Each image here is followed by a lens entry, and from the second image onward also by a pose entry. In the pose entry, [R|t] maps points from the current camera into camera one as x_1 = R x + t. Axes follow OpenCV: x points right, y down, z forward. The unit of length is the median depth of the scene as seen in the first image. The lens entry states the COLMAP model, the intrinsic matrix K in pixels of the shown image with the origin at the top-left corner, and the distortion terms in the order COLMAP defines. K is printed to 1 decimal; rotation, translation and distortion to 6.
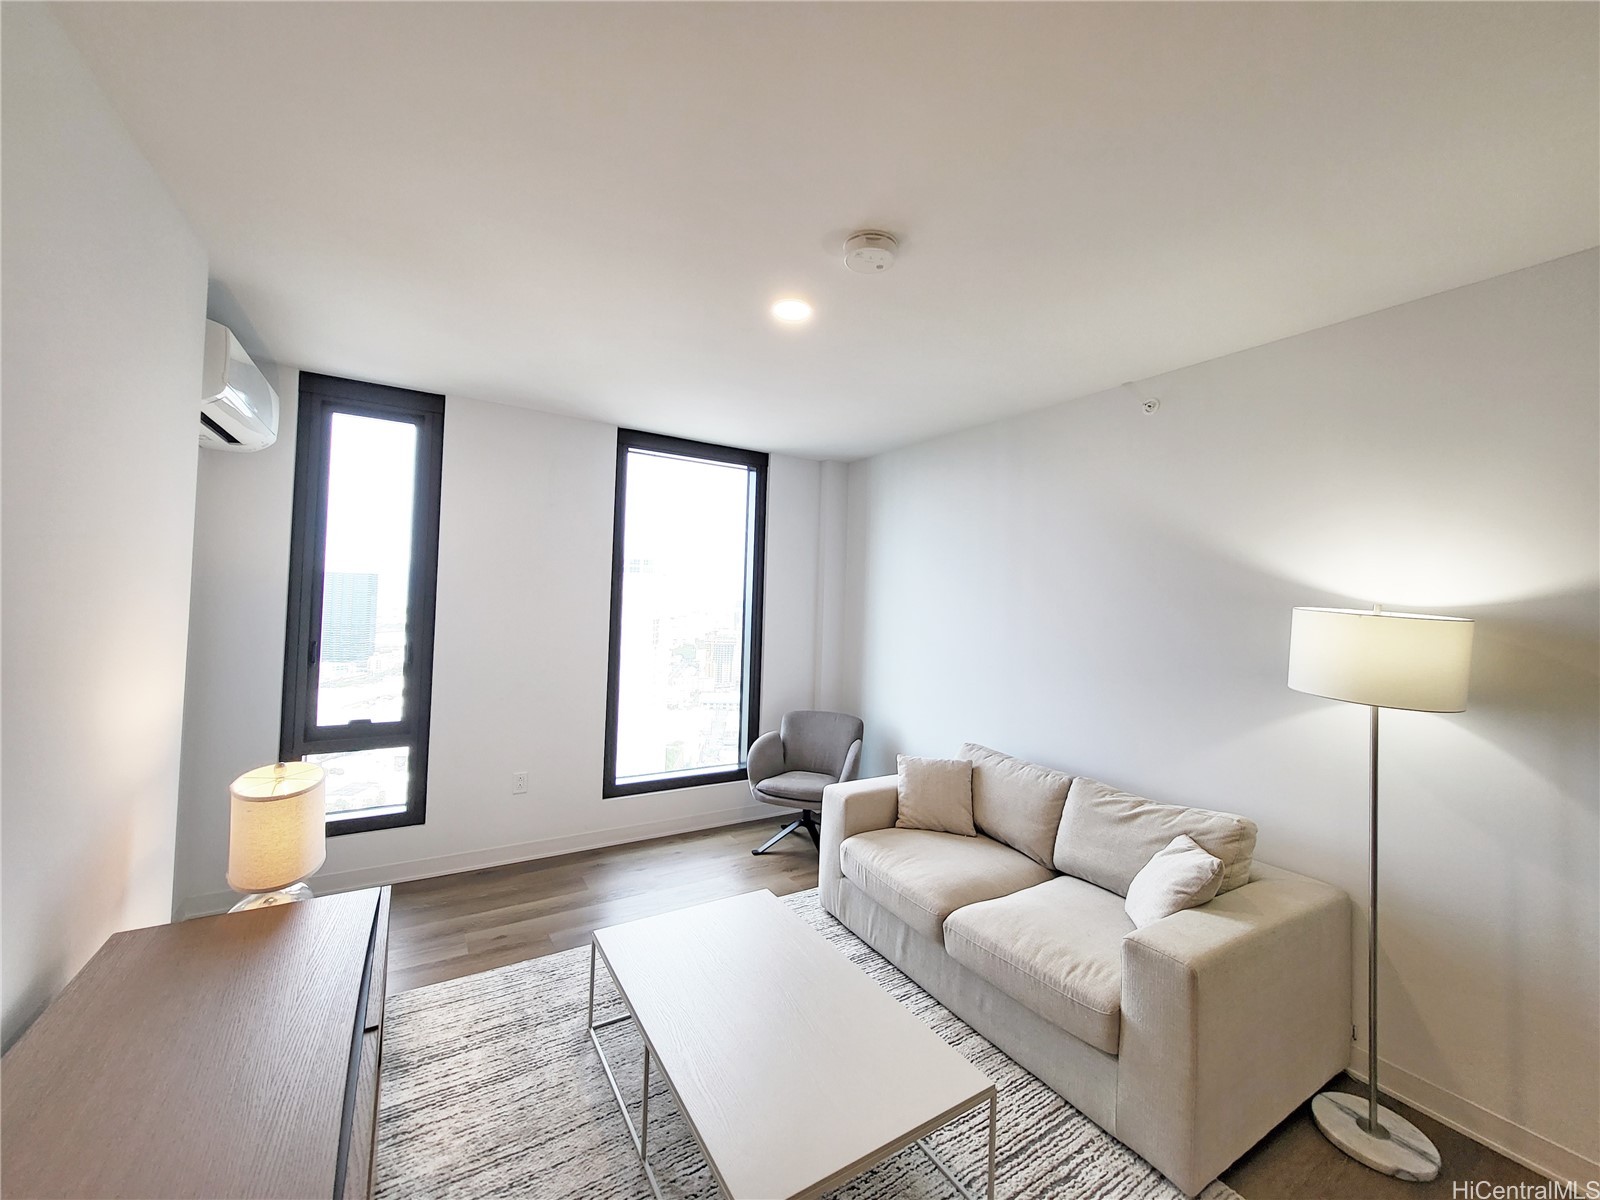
lens RADIAL K [[628.4, 0, 807.5], [0, 628.4, 590.3], [0, 0, 1]] dist [0.000361, -0.000837]
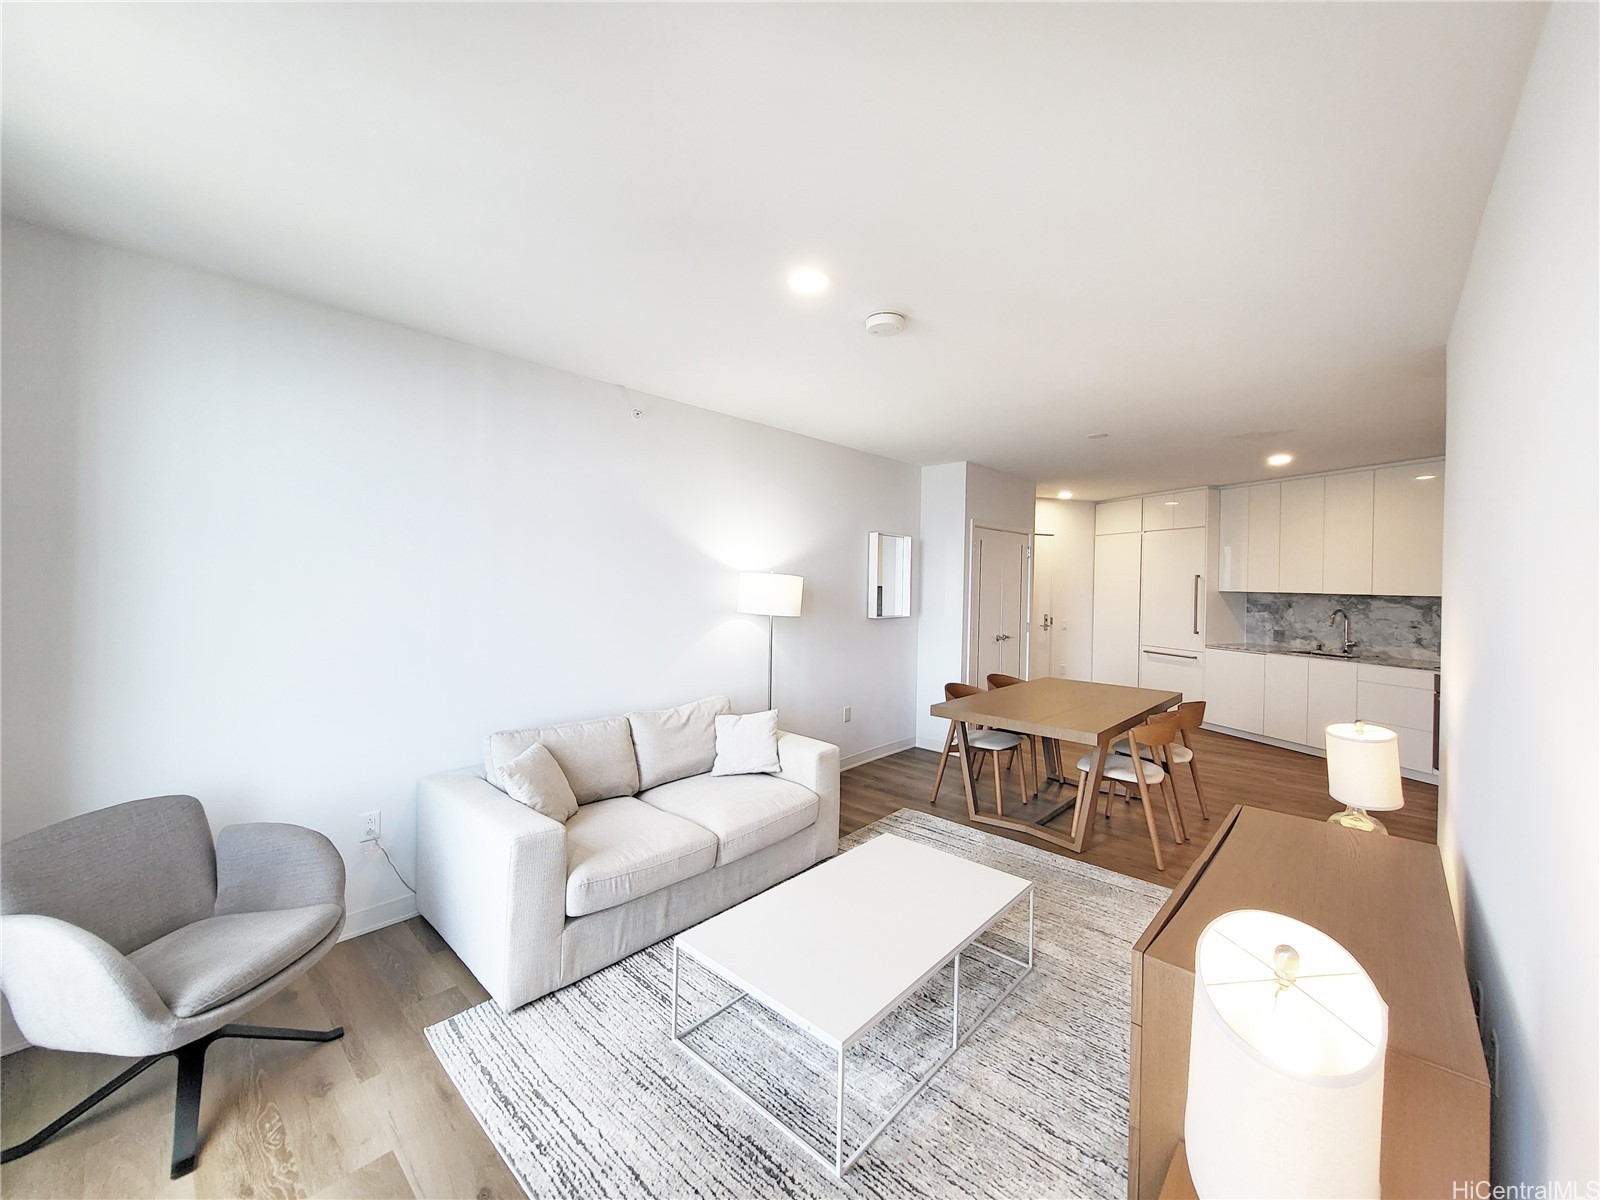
lens RADIAL K [[628.4, 0, 807.6], [0, 628.4, 588.8], [0, 0, 1]] dist [0.000361, -0.000837]
pose [[-0.275809, -0.045984, 0.960112, -0.530466], [-0.041906, 0.998481, 0.035784, 0.001997], [-0.960298, -0.030365, -0.277317, 0.668842]]
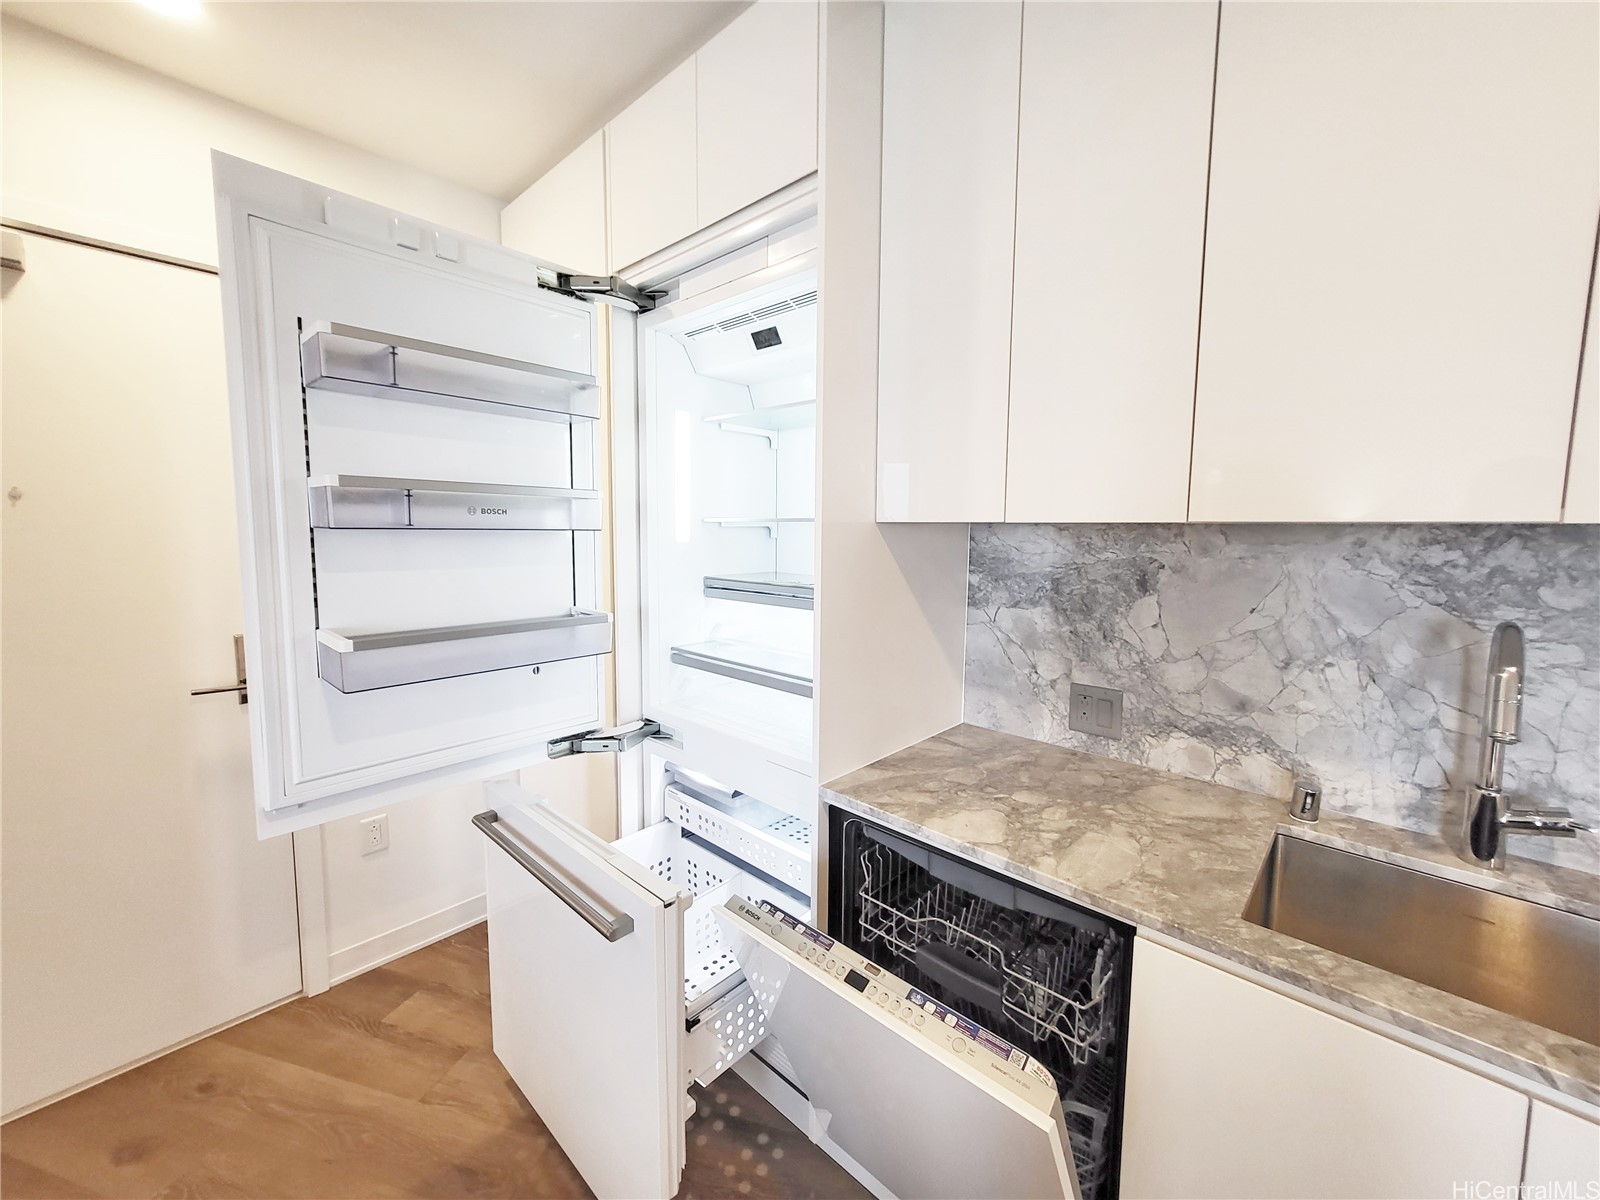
lens RADIAL K [[628.4, 0, 811.3], [0, 628.4, 584.8], [0, 0, 1]] dist [0.000361, -0.000837]
pose [[-0.687976, -0.101658, 0.718578, 0.641749], [-0.038936, 0.993885, 0.103328, 0.024386], [-0.724688, 0.043109, -0.687727, -0.692759]]
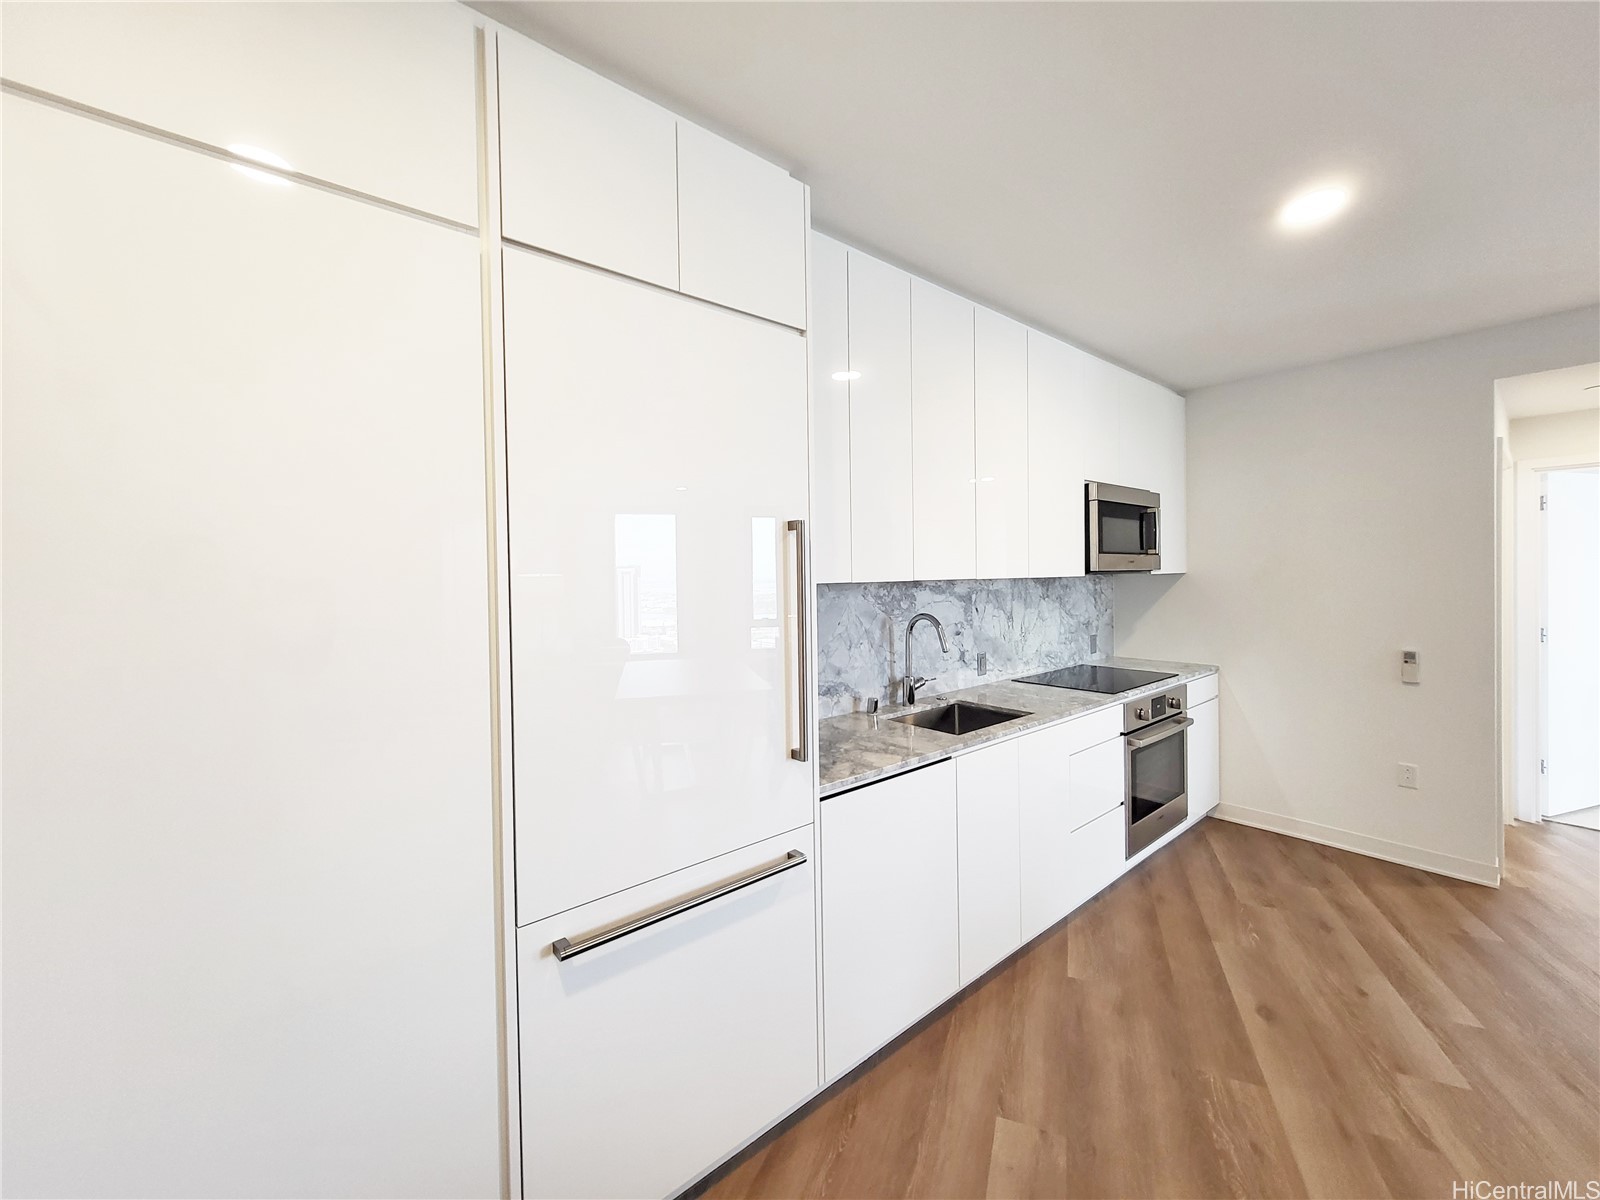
lens RADIAL K [[628.4, 0, 804.1], [0, 628.4, 588.0], [0, 0, 1]] dist [0.000361, -0.000837]
pose [[-0.808059, -0.003684, -0.589091, 1.174892], [0.003407, 0.999934, -0.010927, 0.032968], [0.589092, -0.010837, -0.807993, -0.563973]]
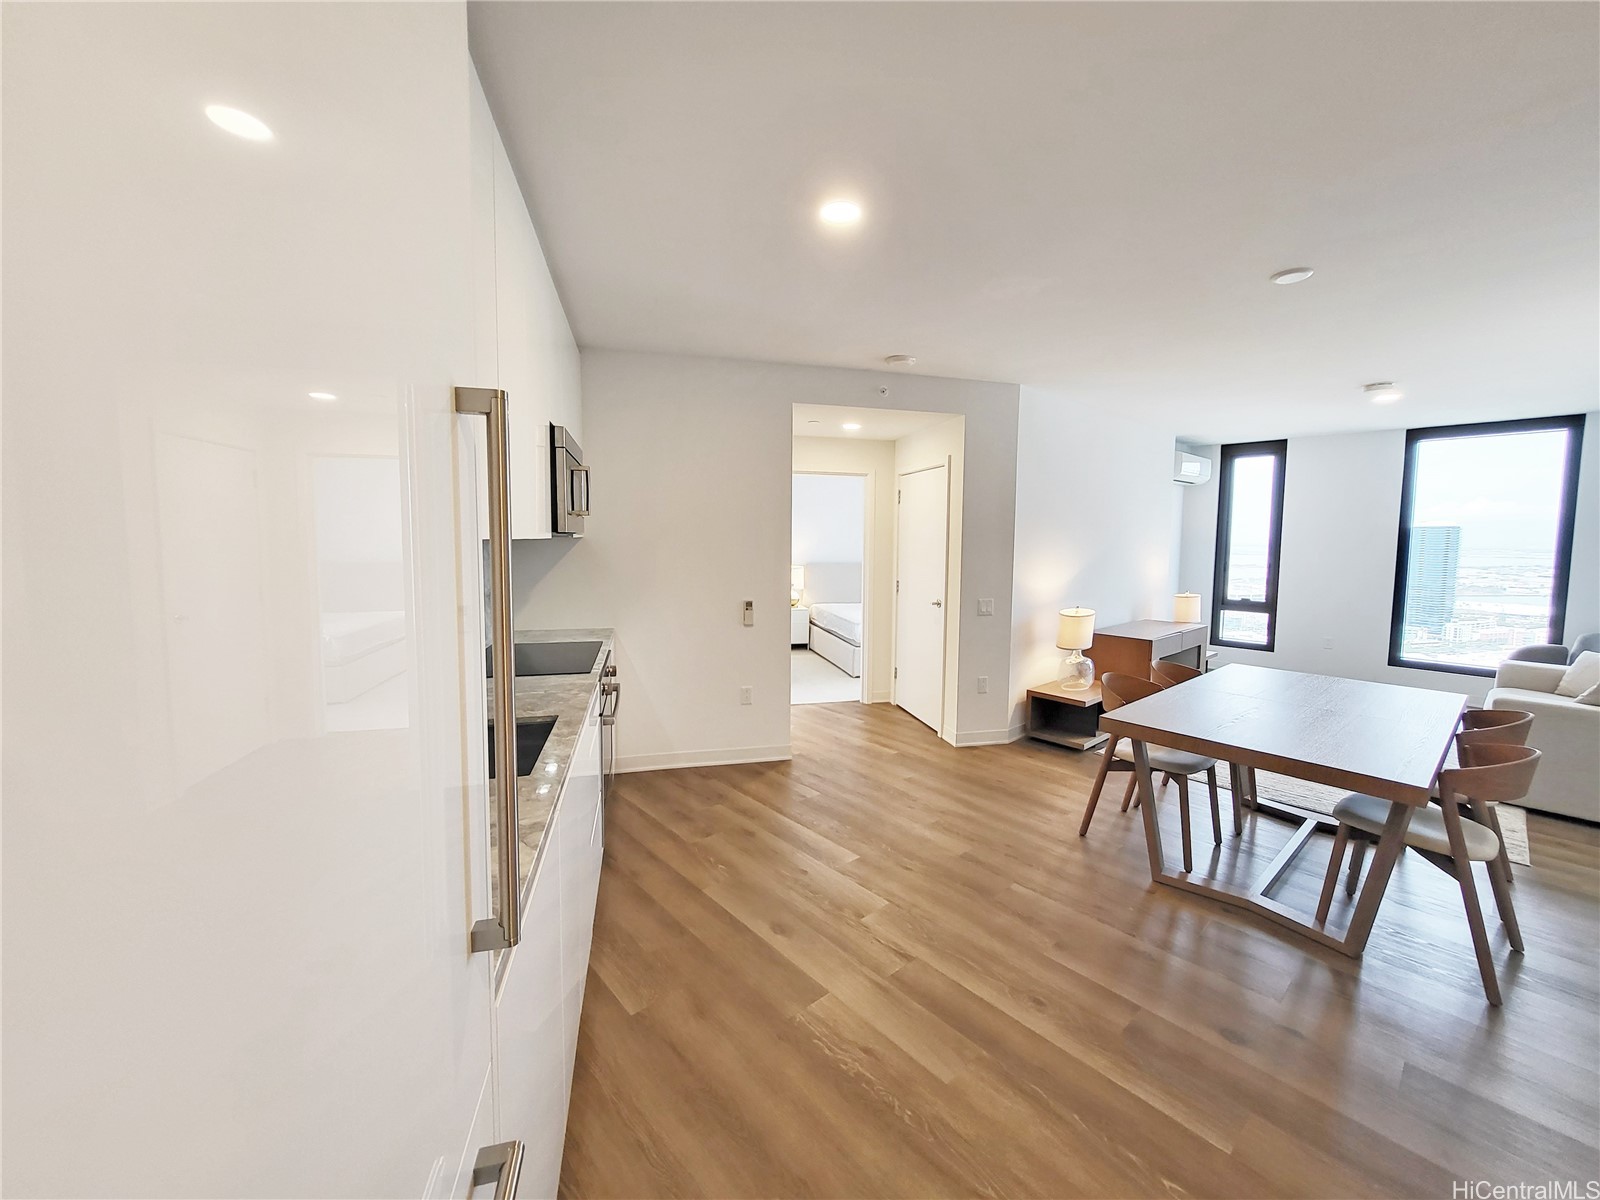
lens RADIAL K [[628.4, 0, 811.1], [0, 628.4, 580.9], [0, 0, 1]] dist [0.000361, -0.000837]
pose [[0.188148, 0.041337, -0.981270, 1.119884], [0.013390, 0.998913, 0.044648, 0.029626], [0.982049, -0.021540, 0.187390, -0.868298]]
